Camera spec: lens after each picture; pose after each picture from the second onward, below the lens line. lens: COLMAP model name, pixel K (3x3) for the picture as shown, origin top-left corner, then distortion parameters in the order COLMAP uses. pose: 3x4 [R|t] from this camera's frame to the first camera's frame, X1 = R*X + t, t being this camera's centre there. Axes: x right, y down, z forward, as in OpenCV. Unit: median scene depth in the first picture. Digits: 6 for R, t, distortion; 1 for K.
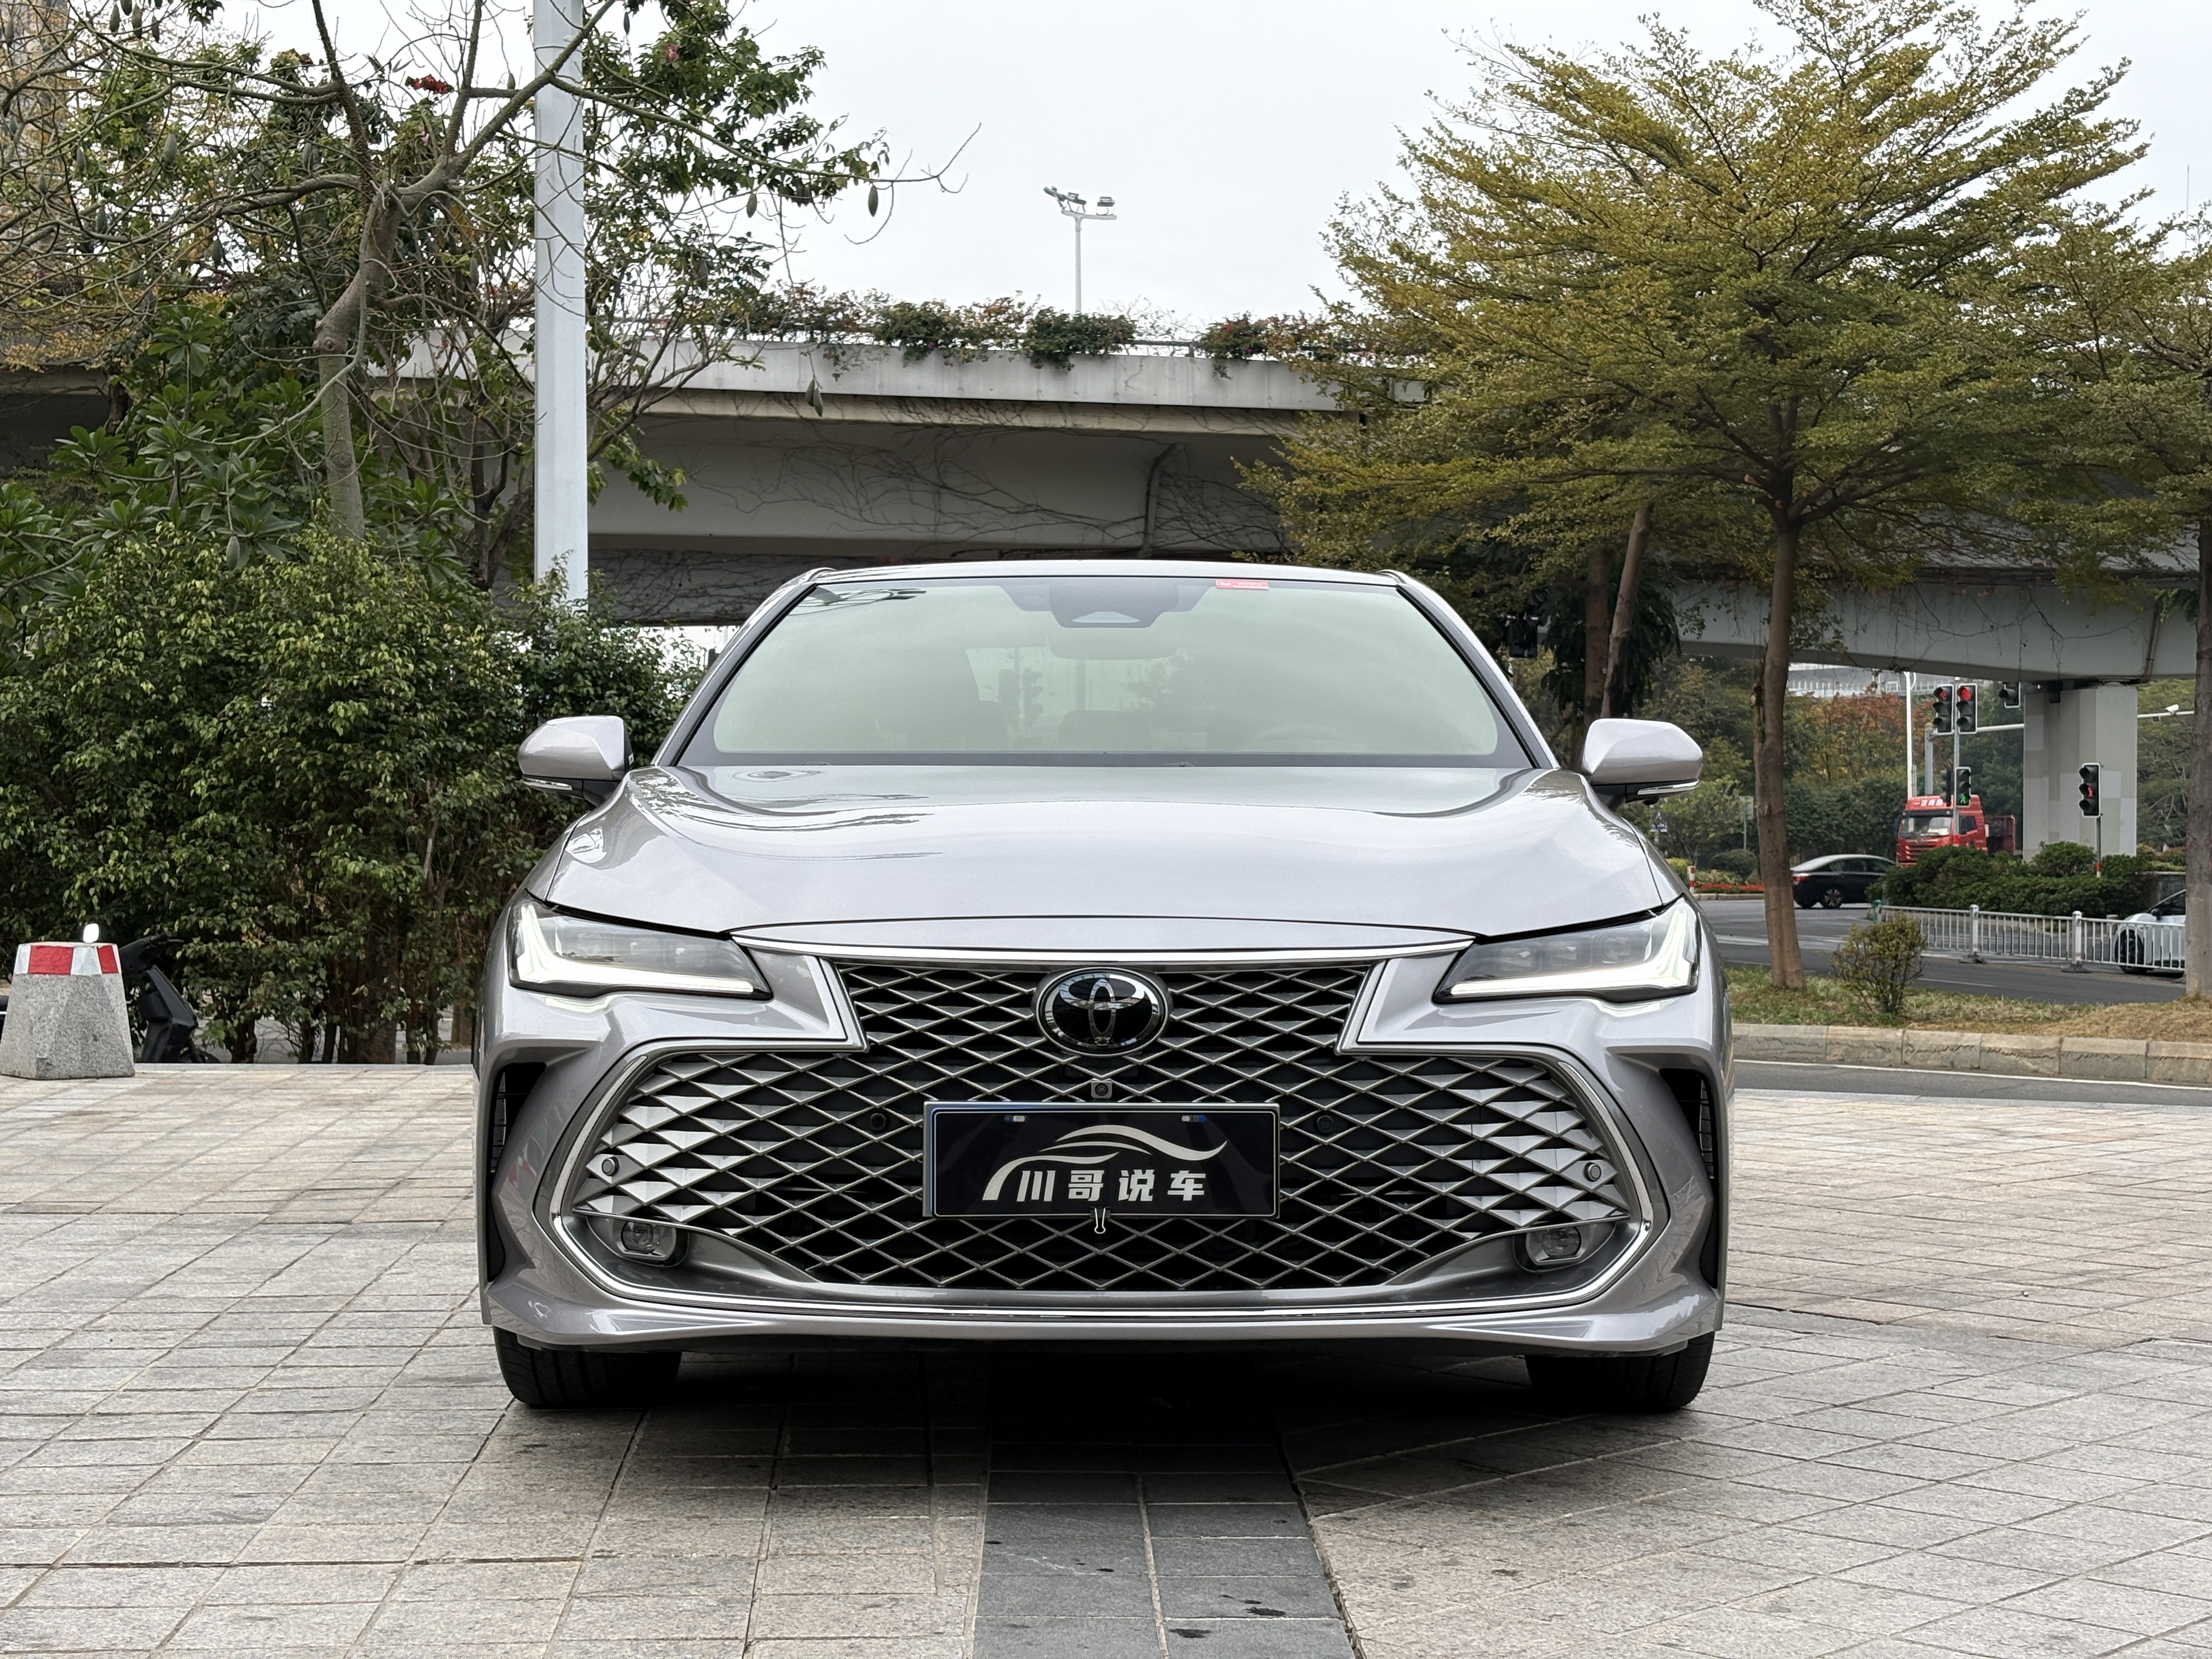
lens RADIAL K [[3327.5, 0, 1087.3], [0, 3327.5, 839.5], [0, 0, 1]] dist [0.070661, 0.000000]
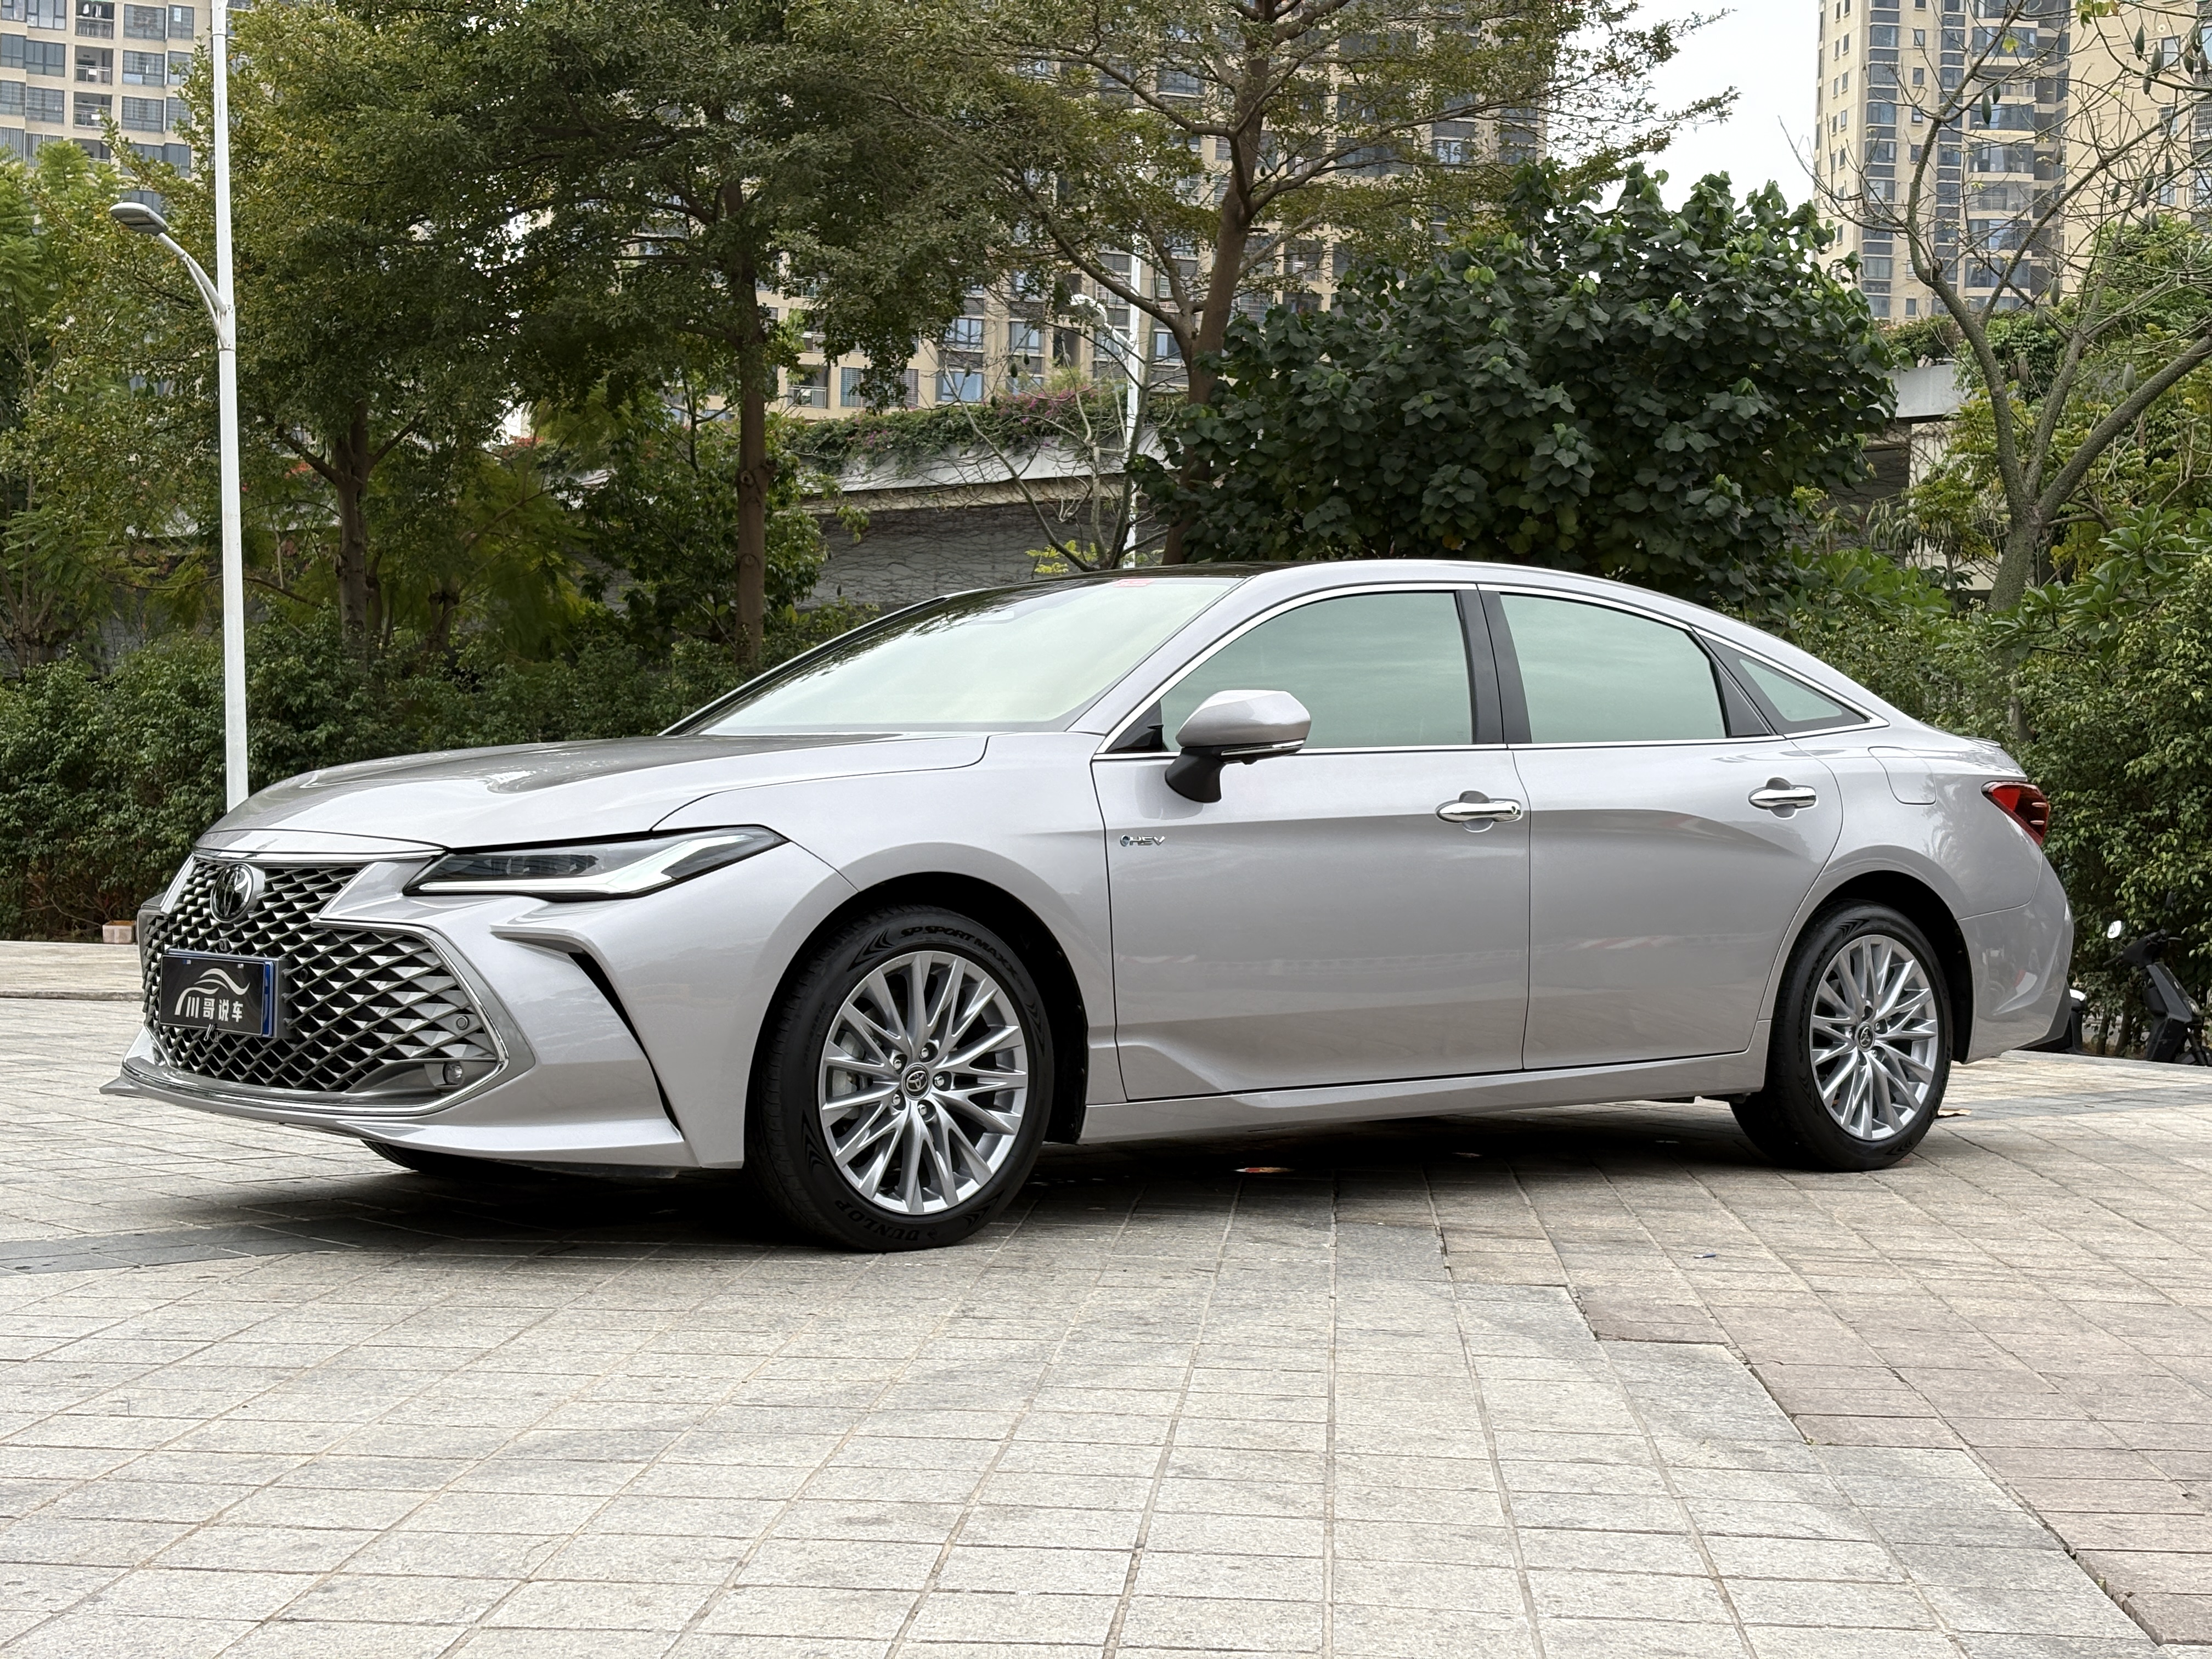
lens RADIAL K [[3327.5, 0, 1123.0], [0, 3327.5, 776.7], [0, 0, 1]] dist [0.070661, 0.000000]
pose [[0.648549, -0.005753, -0.761151, 0.270141], [-0.014381, 0.999700, -0.019810, 0.004633], [0.761037, 0.023794, 0.648272, 0.065148]]
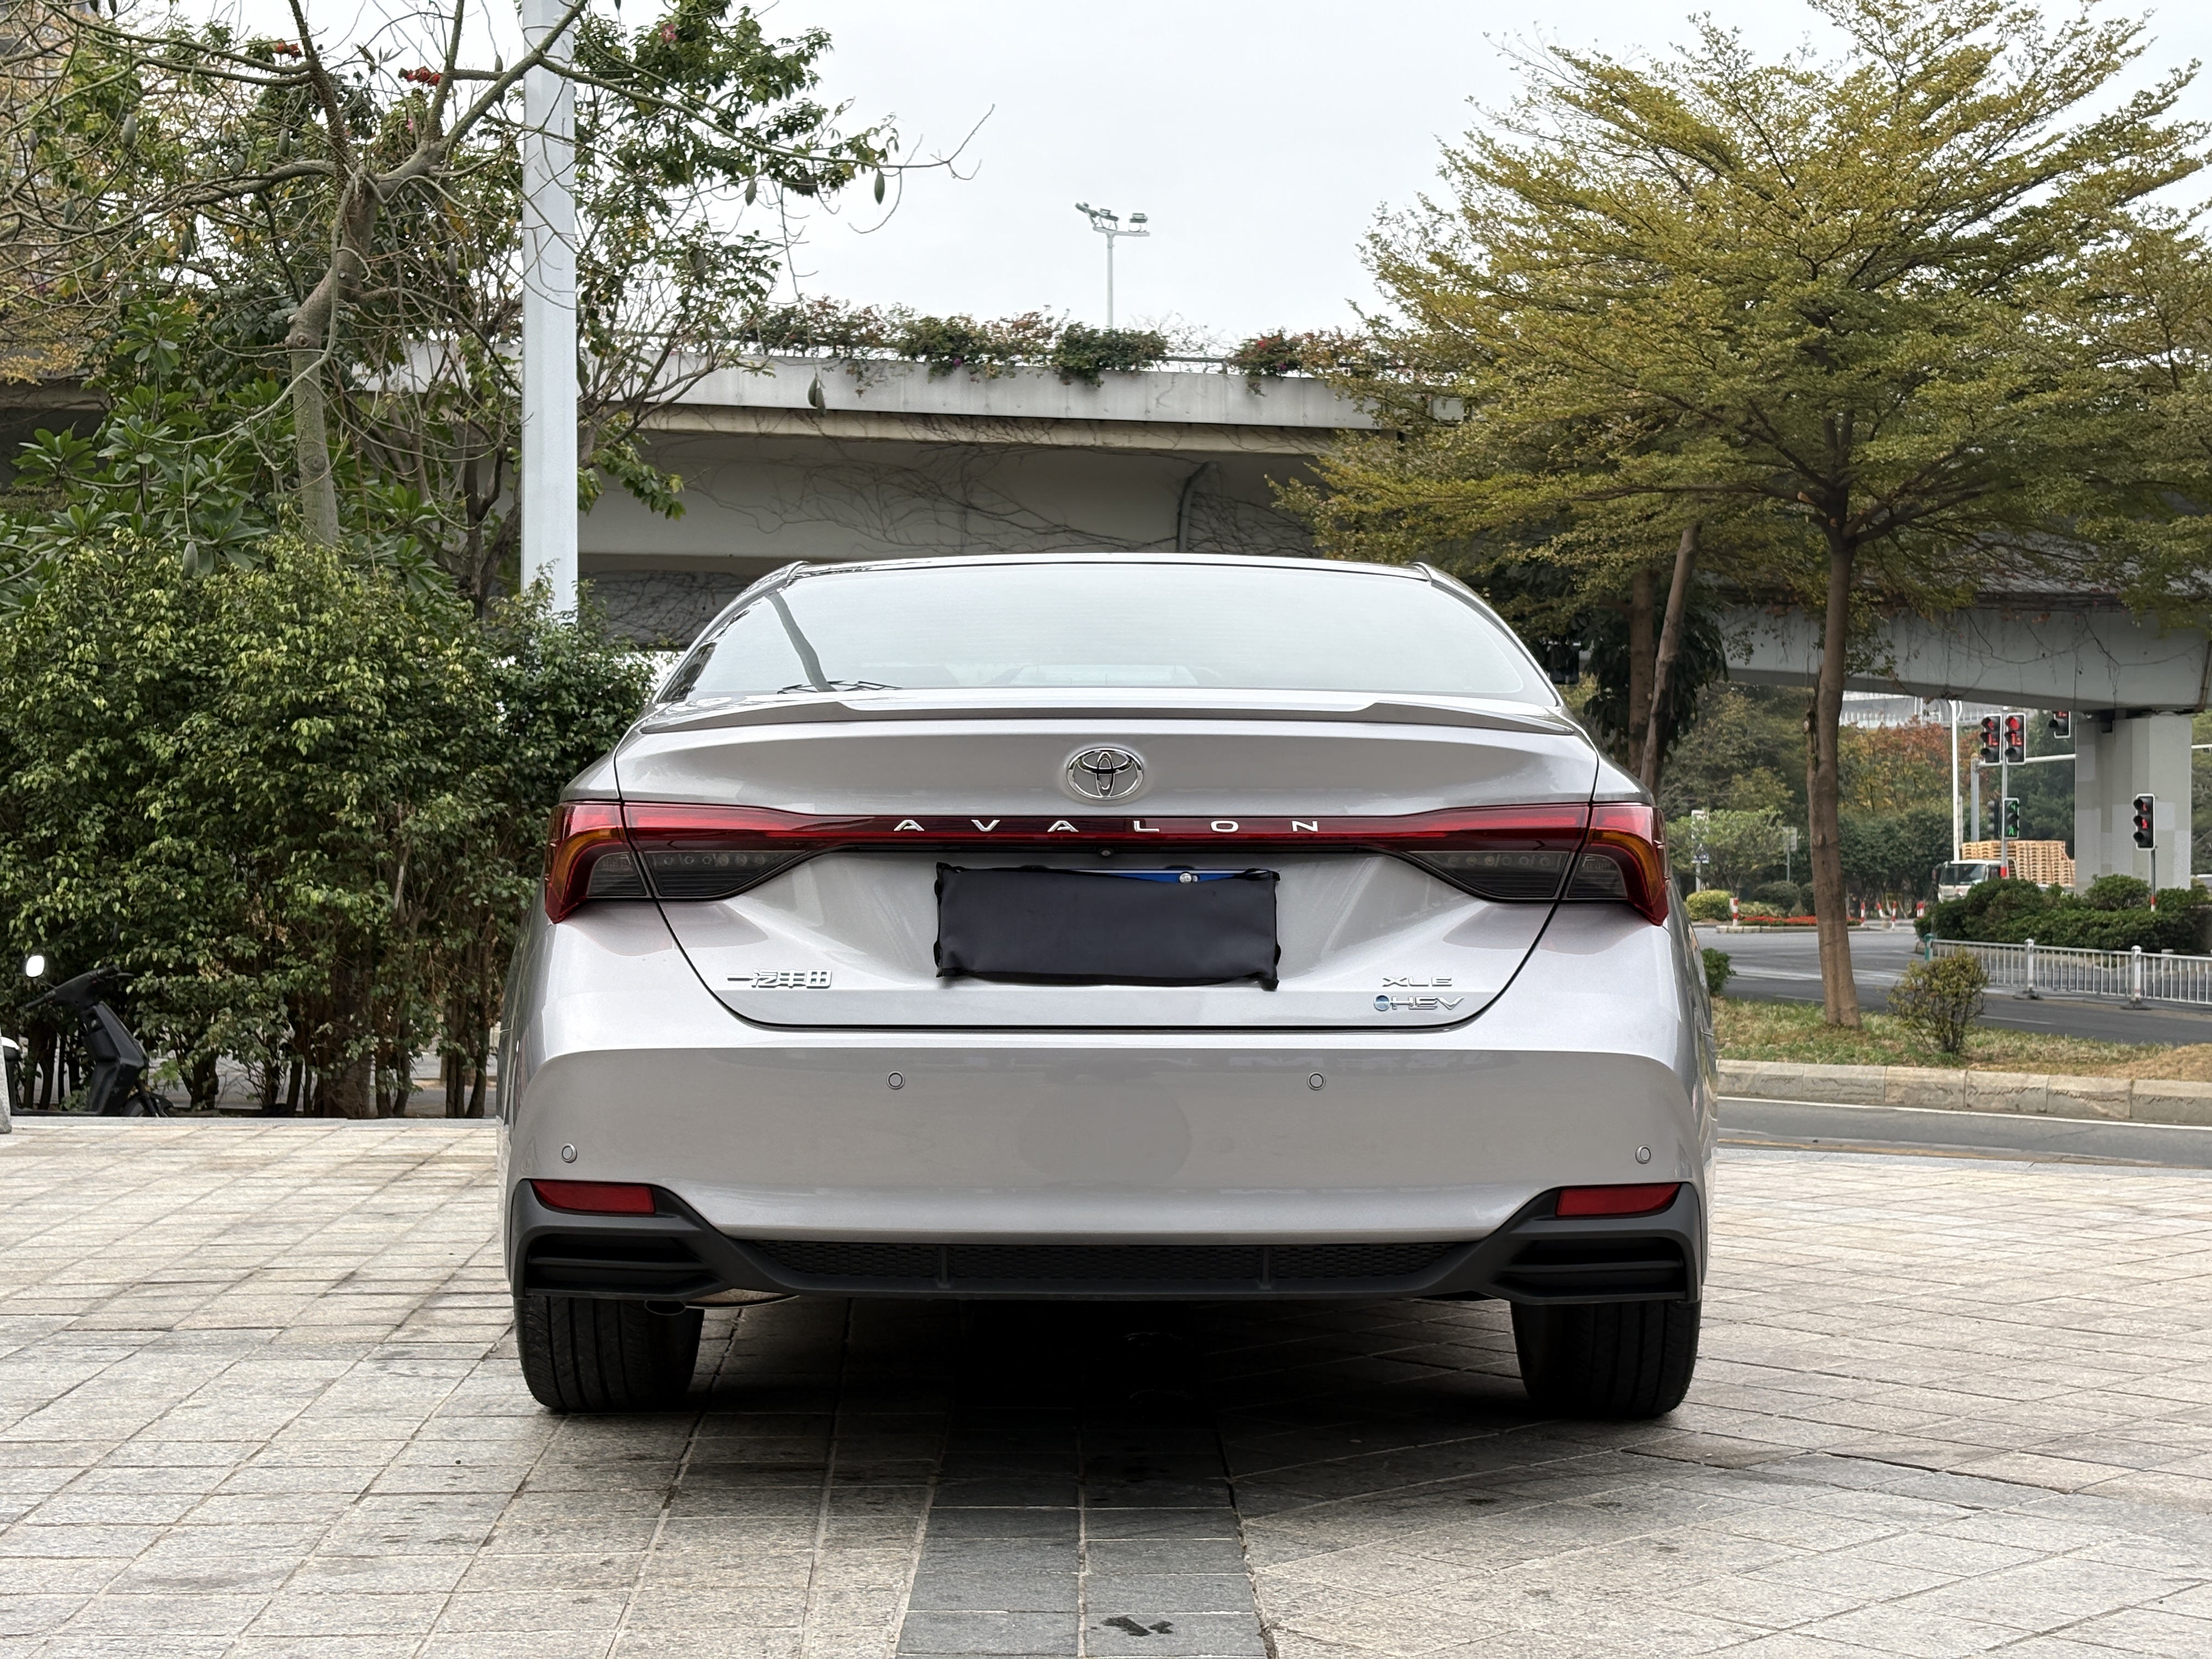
lens RADIAL K [[3327.5, 0, 1096.2], [0, 3327.5, 843.7], [0, 0, 1]] dist [0.070661, 0.000000]
pose [[0.999961, 0.002891, -0.008346, 0.004972], [-0.002954, 0.999966, -0.007638, 0.000153], [0.008323, 0.007662, 0.999936, 0.061086]]
